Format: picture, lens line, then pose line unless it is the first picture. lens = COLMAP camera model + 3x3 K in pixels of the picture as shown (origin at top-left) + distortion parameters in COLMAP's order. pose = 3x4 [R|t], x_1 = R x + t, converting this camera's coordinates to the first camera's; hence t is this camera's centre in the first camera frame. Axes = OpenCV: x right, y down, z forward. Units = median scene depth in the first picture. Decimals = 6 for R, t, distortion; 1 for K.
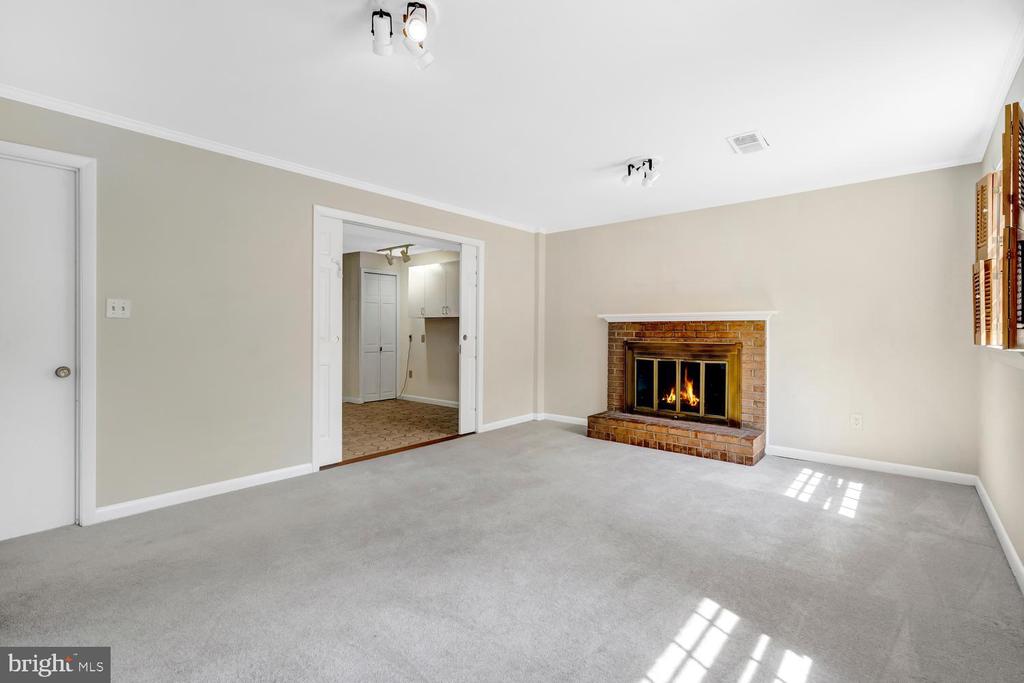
lens RADIAL K [[475.7, 0, 504.7], [0, 475.7, 334.7], [0, 0, 1]] dist [-0.001616, 0.000651]
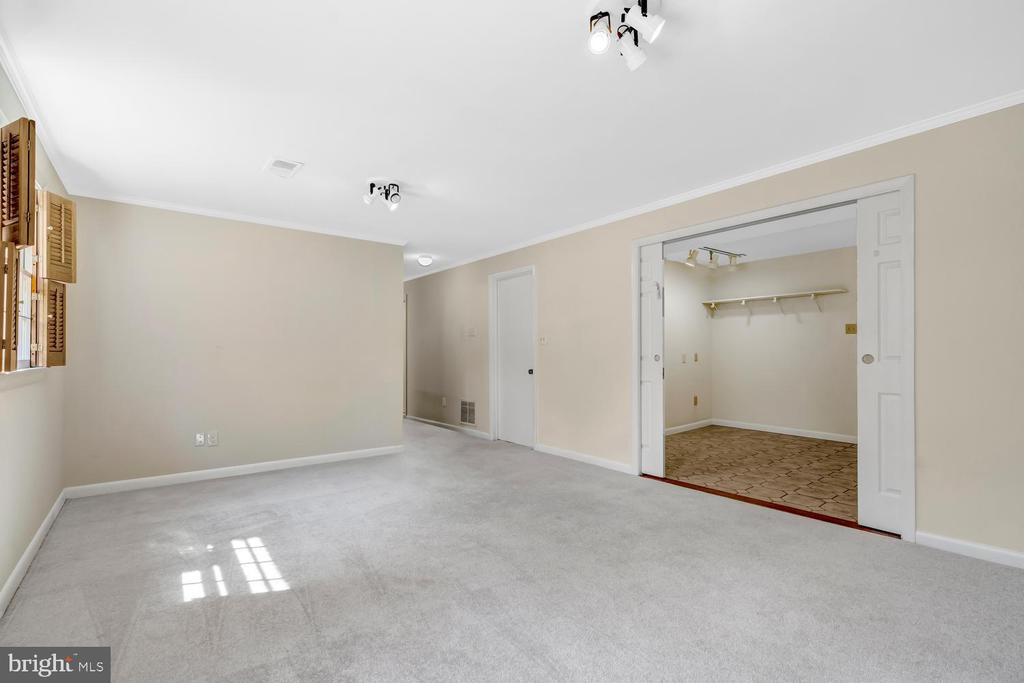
lens RADIAL K [[455.3, 0, 510.8], [0, 455.3, 346.8], [0, 0, 1]] dist [-0.002767, -0.000101]
pose [[-0.194712, -0.012127, -0.980785, 1.454636], [-0.000893, 0.999925, -0.012187, -0.011858], [0.980860, -0.001497, -0.194708, 1.808803]]
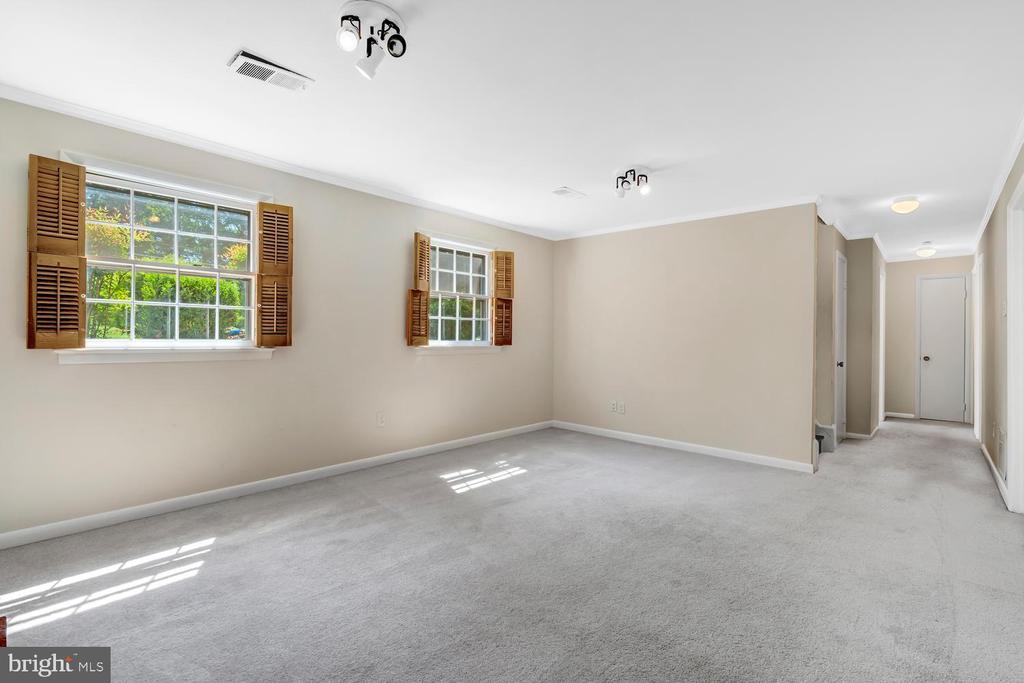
lens RADIAL K [[470.8, 0, 502.9], [0, 470.8, 346.5], [0, 0, 1]] dist [-0.003152, 0.000500]
pose [[-0.999327, -0.013194, 0.034223, 0.222237], [-0.012387, 0.999643, 0.023690, -0.019443], [-0.034523, 0.023250, -0.999133, 2.797271]]
